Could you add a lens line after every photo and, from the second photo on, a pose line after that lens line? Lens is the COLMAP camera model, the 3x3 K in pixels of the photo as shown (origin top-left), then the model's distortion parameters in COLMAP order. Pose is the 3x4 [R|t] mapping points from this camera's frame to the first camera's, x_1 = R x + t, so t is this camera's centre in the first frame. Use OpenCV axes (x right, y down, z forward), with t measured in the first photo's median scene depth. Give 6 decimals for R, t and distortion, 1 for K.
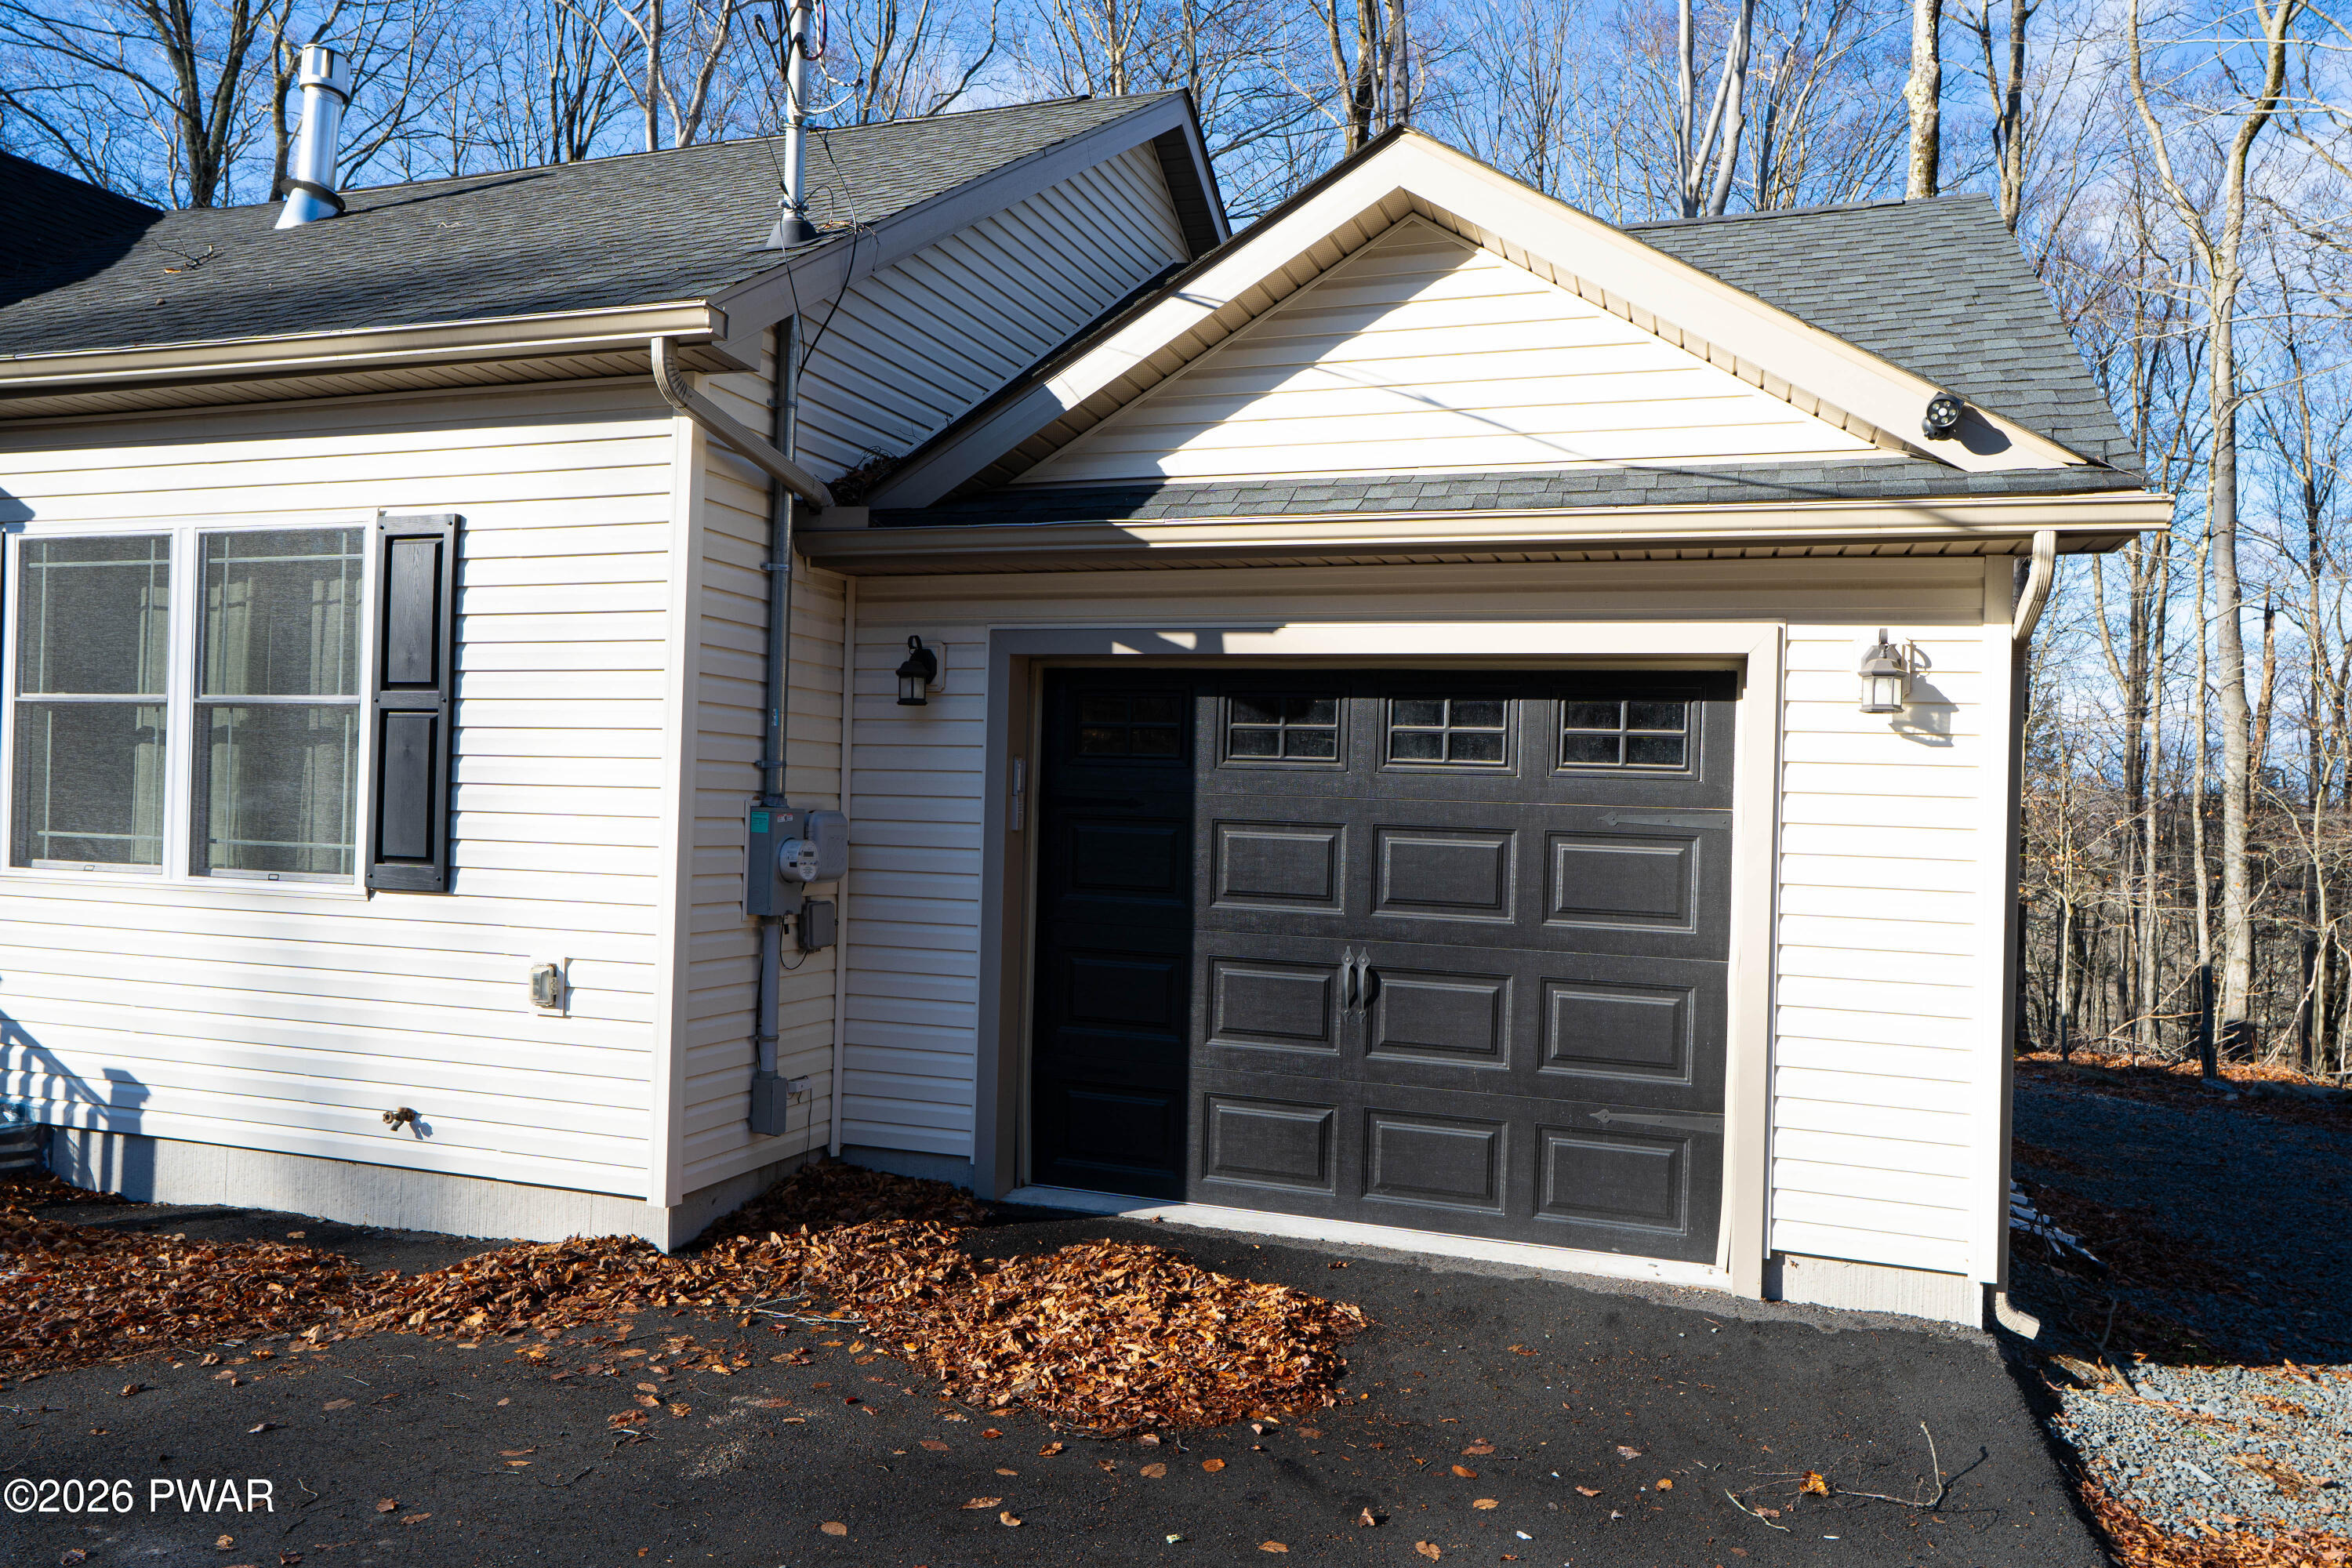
lens RADIAL K [[1681.4, 0, 1176.0], [0, 1681.4, 784.0], [0, 0, 1]] dist [-0.013475, 0.052673]
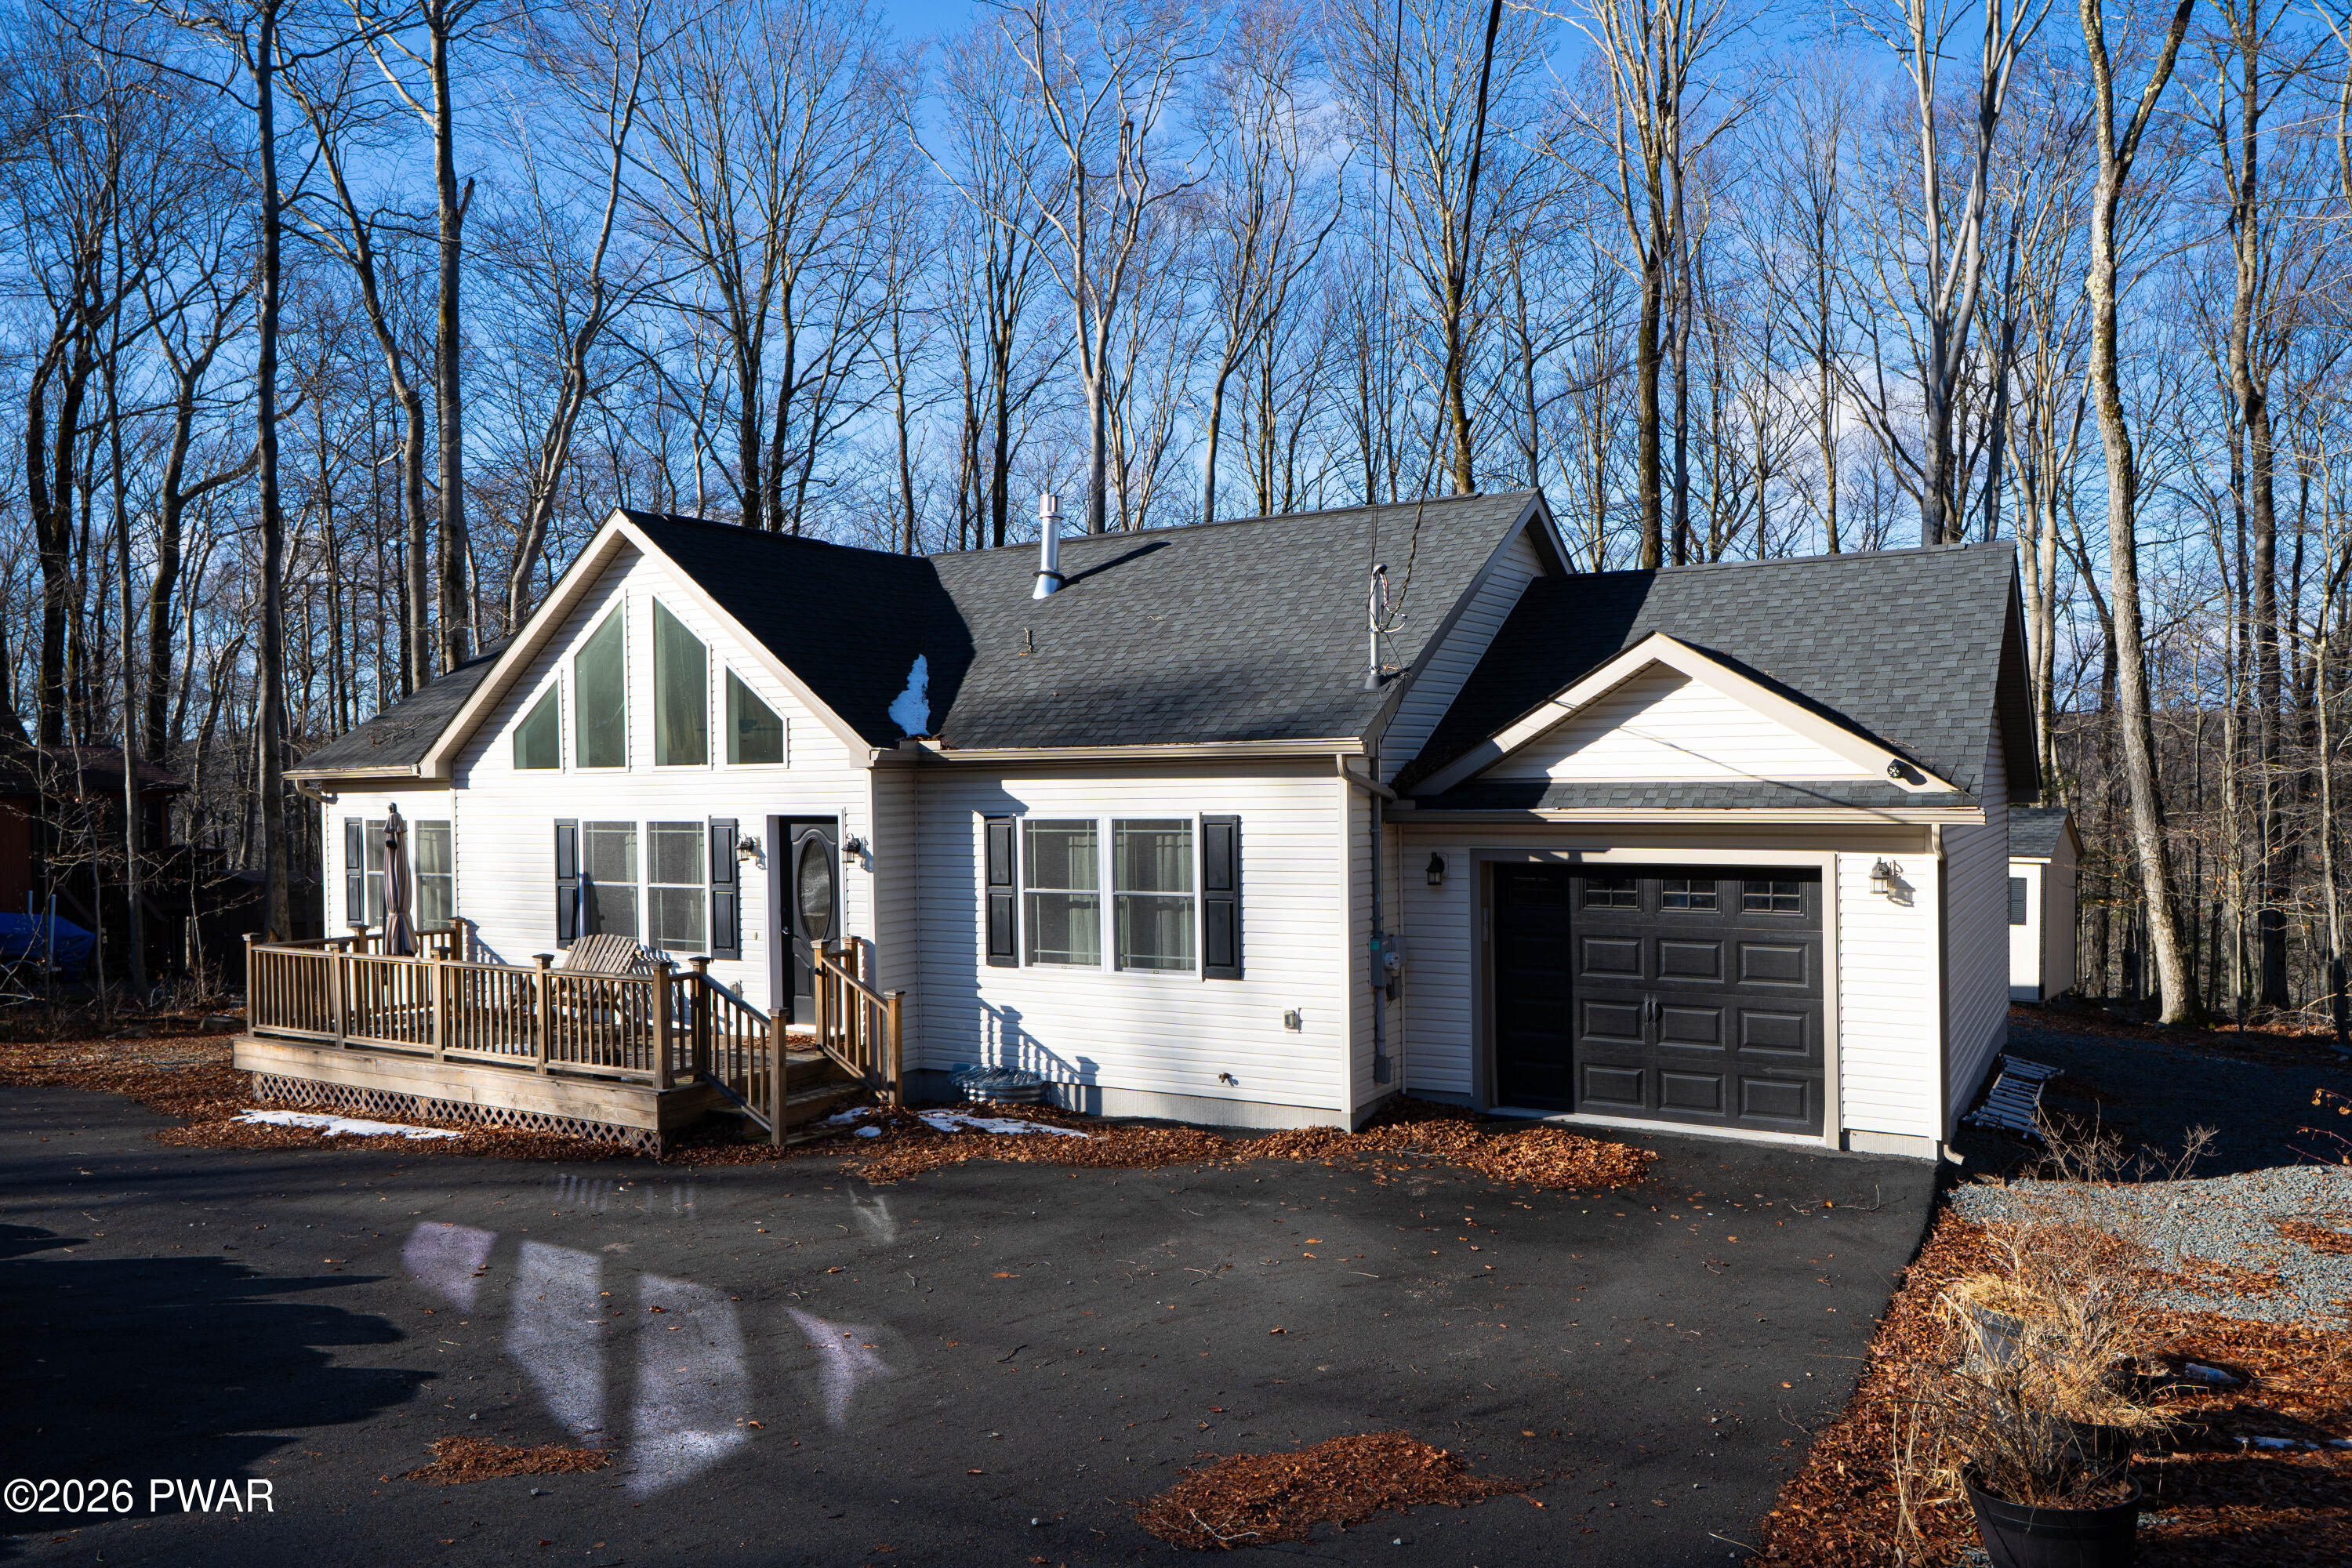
lens RADIAL K [[1681.4, 0, 1176.0], [0, 1681.4, 784.0], [0, 0, 1]] dist [-0.013475, 0.052673]
pose [[0.980773, -0.043099, -0.190335, -0.070290], [0.046034, 0.998879, 0.011022, -0.230014], [0.189646, -0.019572, 0.981657, -1.261180]]
